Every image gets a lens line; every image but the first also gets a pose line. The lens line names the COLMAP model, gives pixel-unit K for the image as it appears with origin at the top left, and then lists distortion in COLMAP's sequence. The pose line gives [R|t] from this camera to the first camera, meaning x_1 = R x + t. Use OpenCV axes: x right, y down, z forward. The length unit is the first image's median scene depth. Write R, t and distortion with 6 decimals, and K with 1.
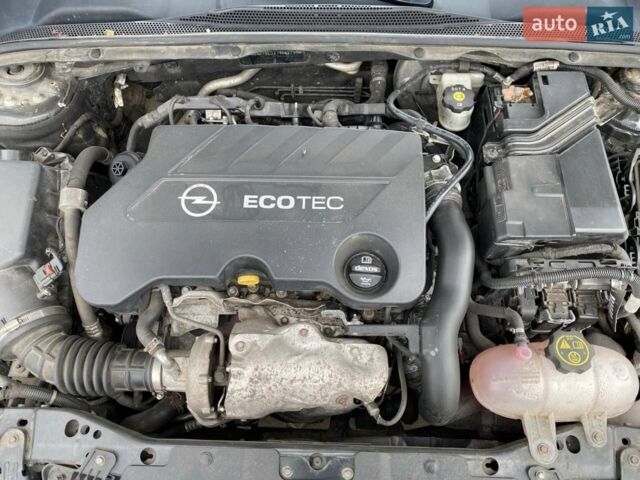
lens RADIAL K [[484.6, 0, 320.0], [0, 484.6, 240.0], [0, 0, 1]] dist [0.033151, -0.043286]
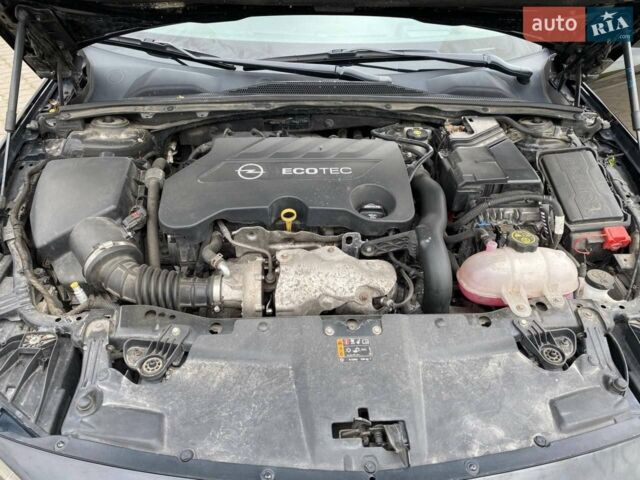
lens RADIAL K [[484.6, 0, 320.0], [0, 484.6, 240.0], [0, 0, 1]] dist [0.033151, -0.043286]
pose [[0.994954, -0.018029, 0.098701, -0.192294], [0.058897, 0.901349, -0.429070, 0.725939], [-0.081228, 0.432718, 0.897863, -0.202762]]
